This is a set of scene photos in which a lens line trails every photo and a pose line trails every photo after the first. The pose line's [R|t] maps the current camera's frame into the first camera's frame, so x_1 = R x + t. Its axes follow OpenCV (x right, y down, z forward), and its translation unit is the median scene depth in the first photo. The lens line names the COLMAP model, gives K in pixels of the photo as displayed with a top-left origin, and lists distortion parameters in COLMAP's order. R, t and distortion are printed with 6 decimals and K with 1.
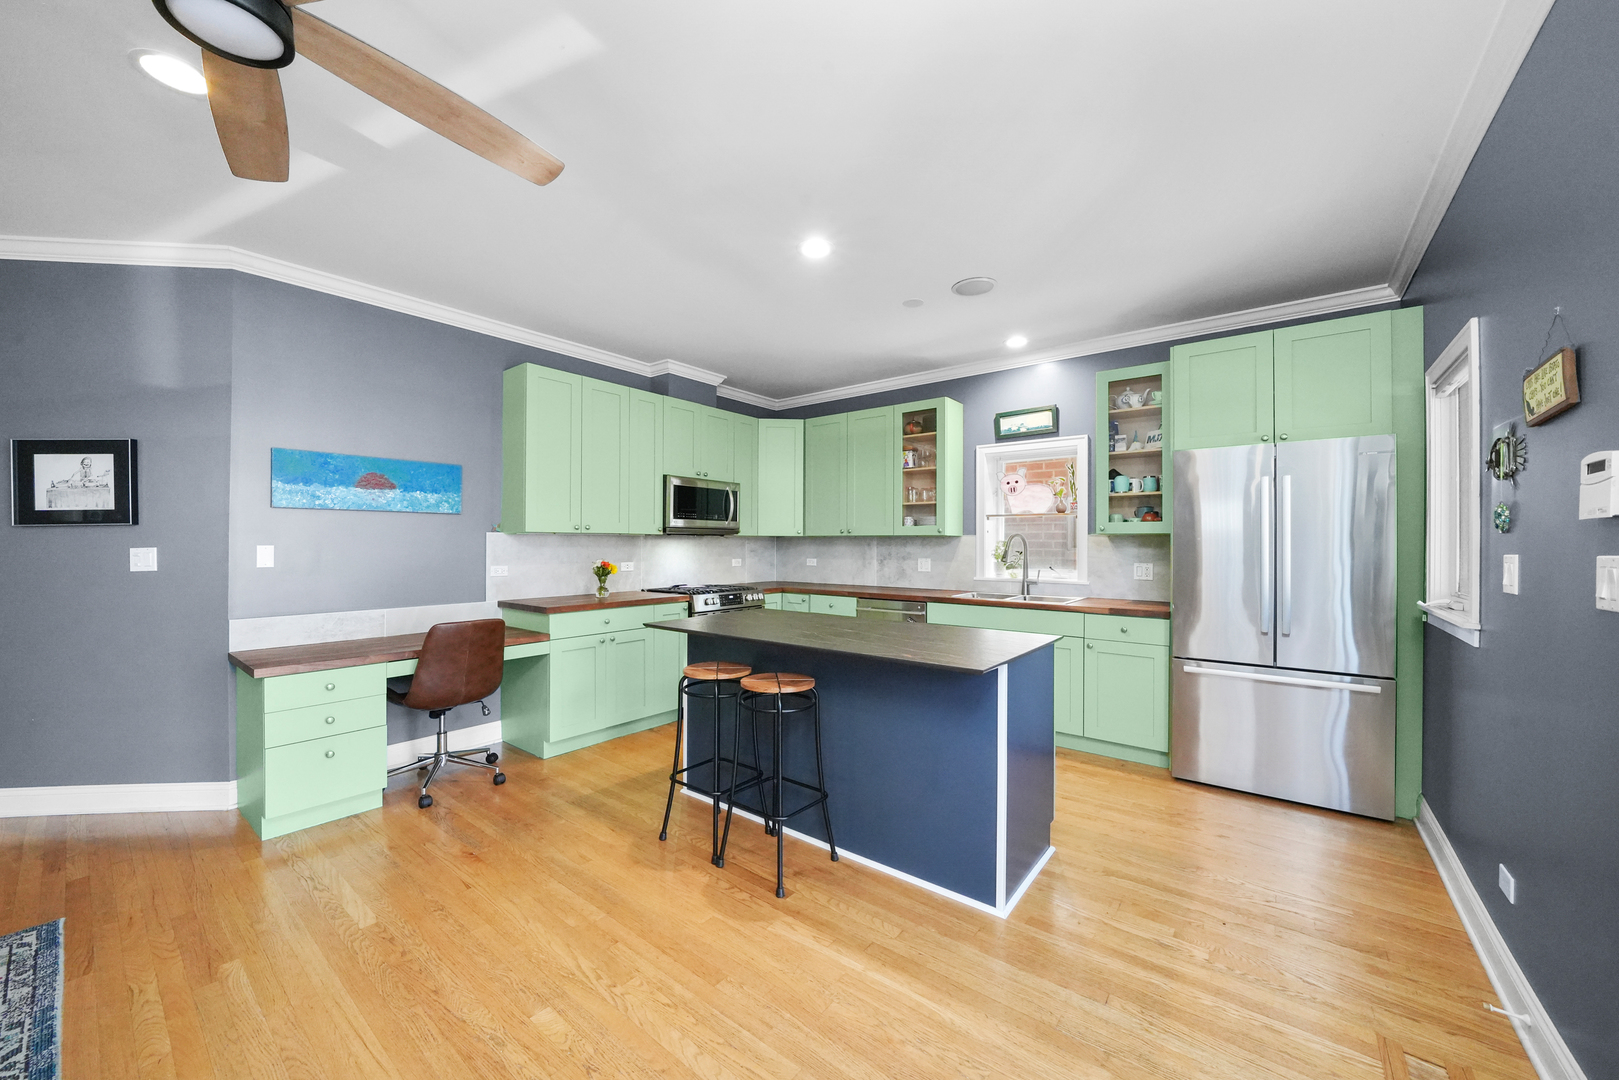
lens RADIAL K [[598.0, 0, 804.0], [0, 598.0, 539.9], [0, 0, 1]] dist [-0.019440, 0.003783]
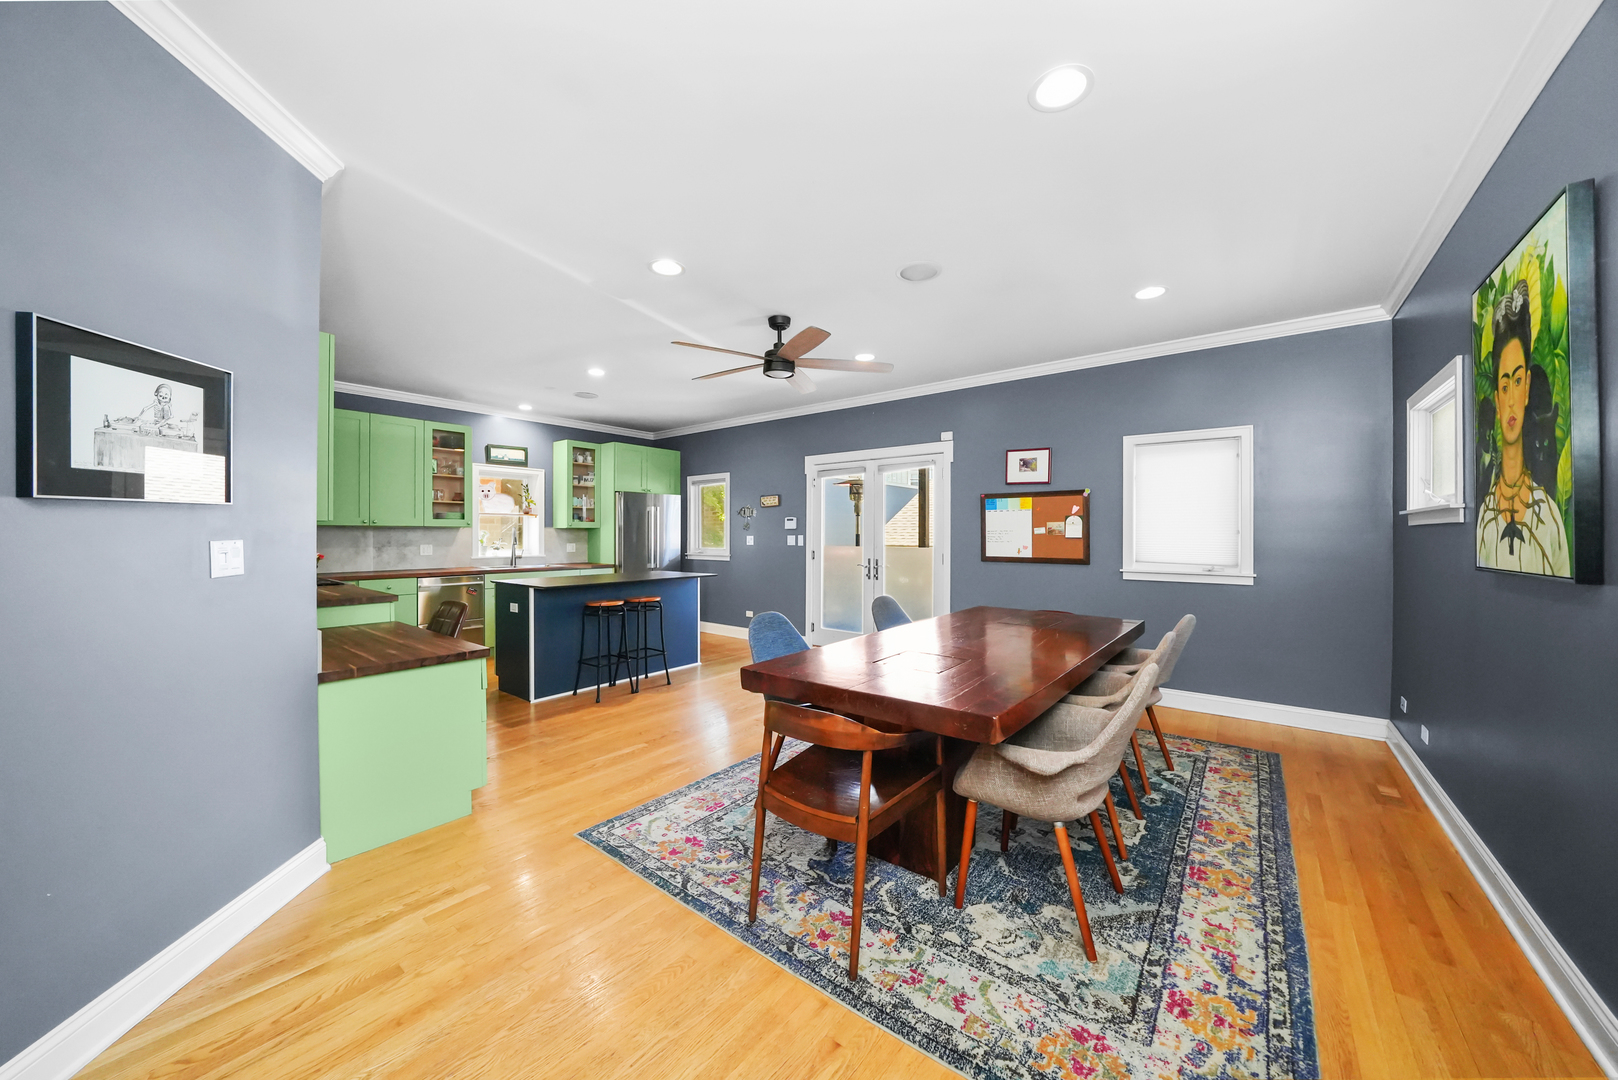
lens RADIAL K [[569.2, 0, 809.0], [0, 569.2, 535.3], [0, 0, 1]] dist [-0.021475, -0.000058]
pose [[-0.006219, -0.004311, 0.999971, -1.135879], [-0.007526, 0.999963, 0.004265, 0.000358], [-0.999952, -0.007500, -0.006251, 0.235321]]
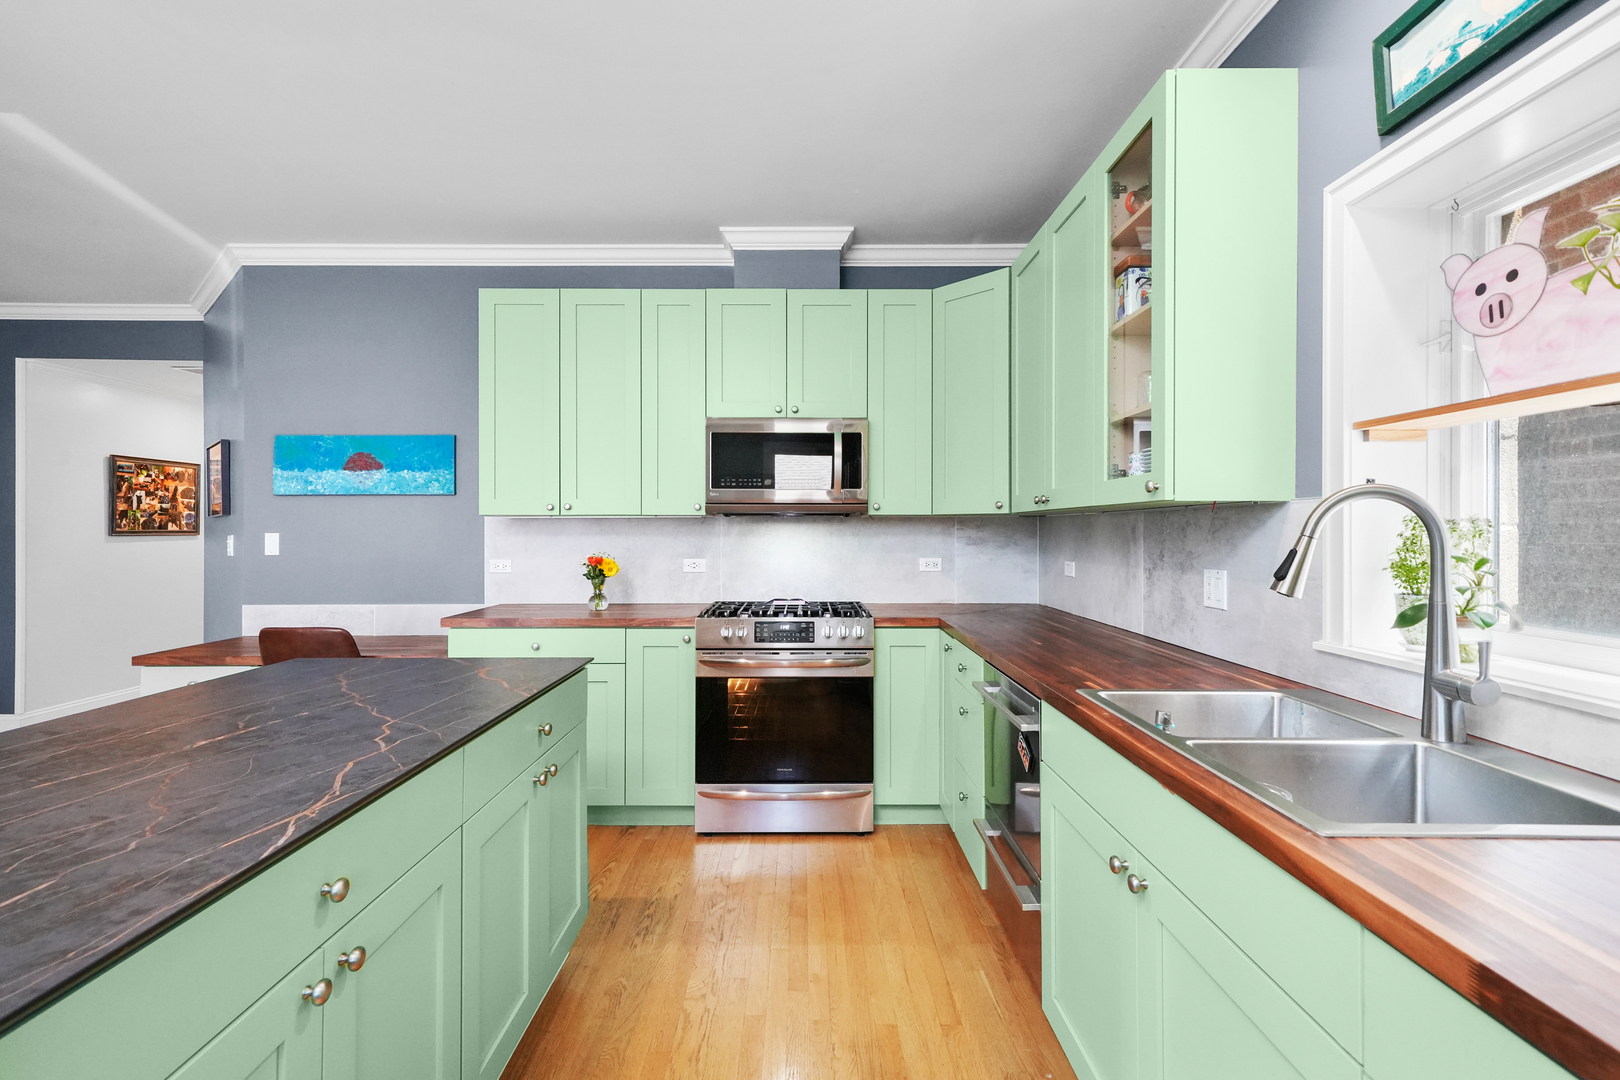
lens RADIAL K [[755.7, 0, 804.6], [0, 755.7, 532.4], [0, 0, 1]] dist [0.013156, 0.000248]
pose [[0.622570, -0.001424, -0.782563, 0.458611], [0.006949, 0.999969, 0.003709, 0.006650], [0.782533, -0.007748, 0.622560, 0.620647]]
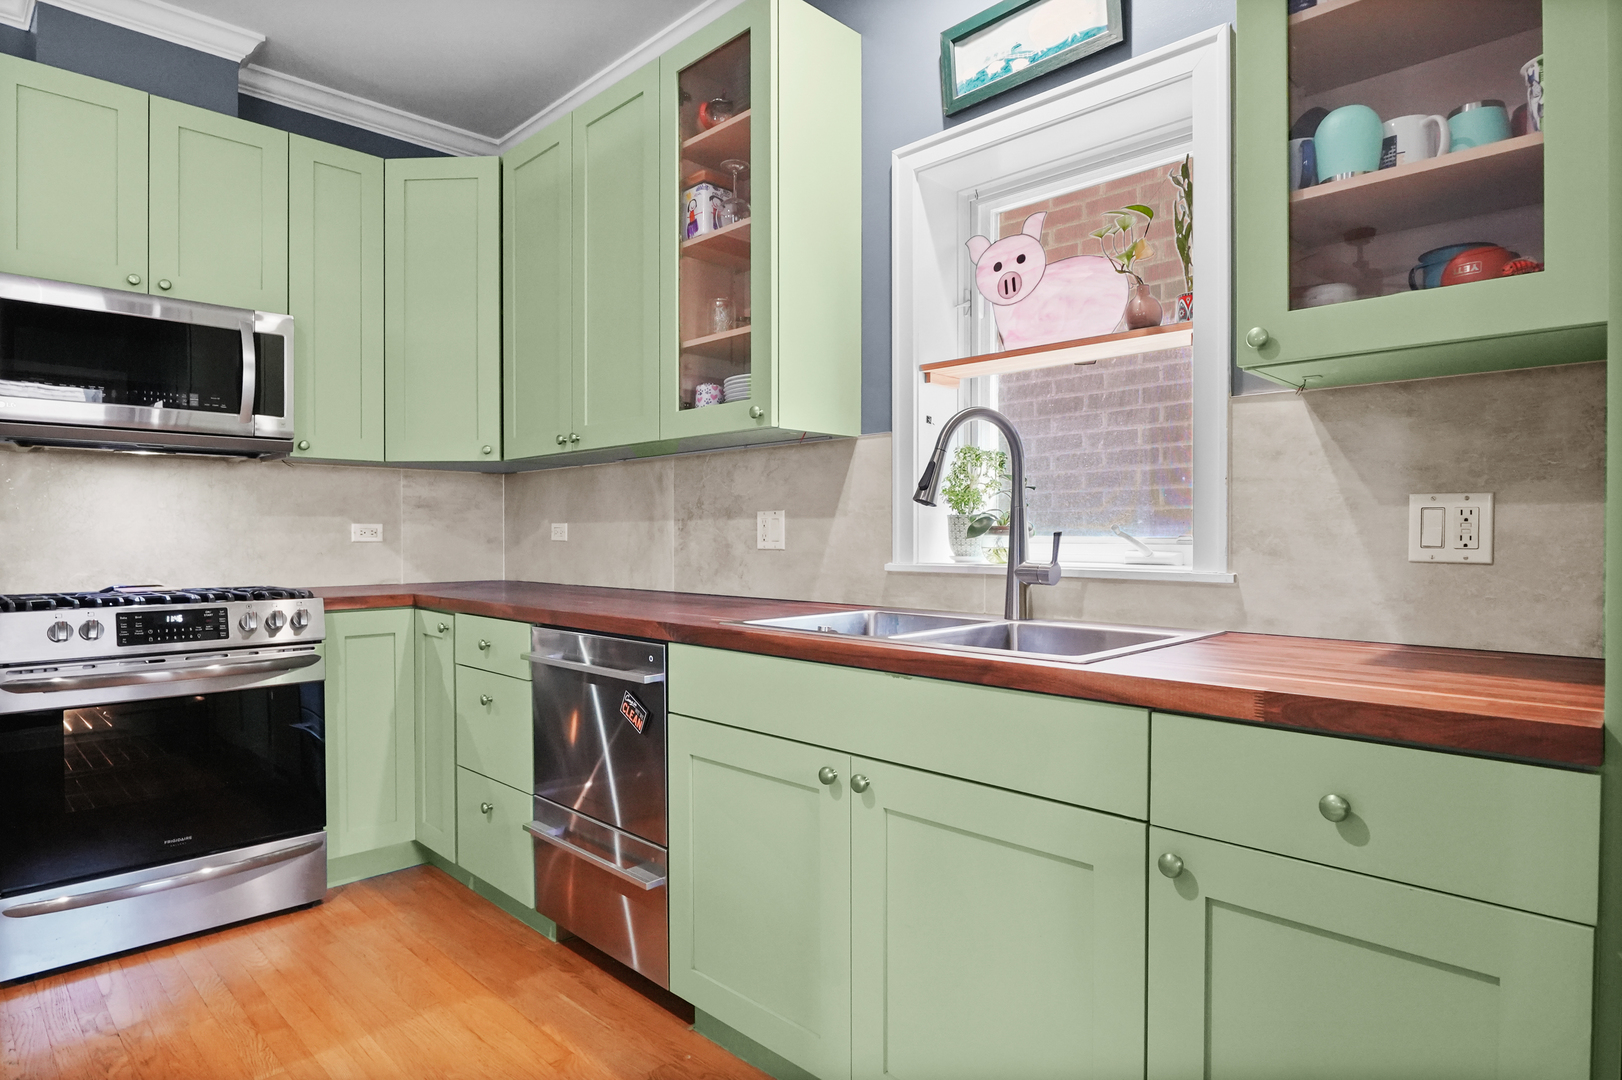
lens RADIAL K [[907.4, 0, 798.3], [0, 907.4, 545.8], [0, 0, 1]] dist [-0.015425, -0.002075]
pose [[0.992396, -0.002659, -0.123058, 0.324330], [0.004884, 0.999830, 0.017779, 0.048197], [0.122990, -0.018244, 0.992240, 0.554951]]
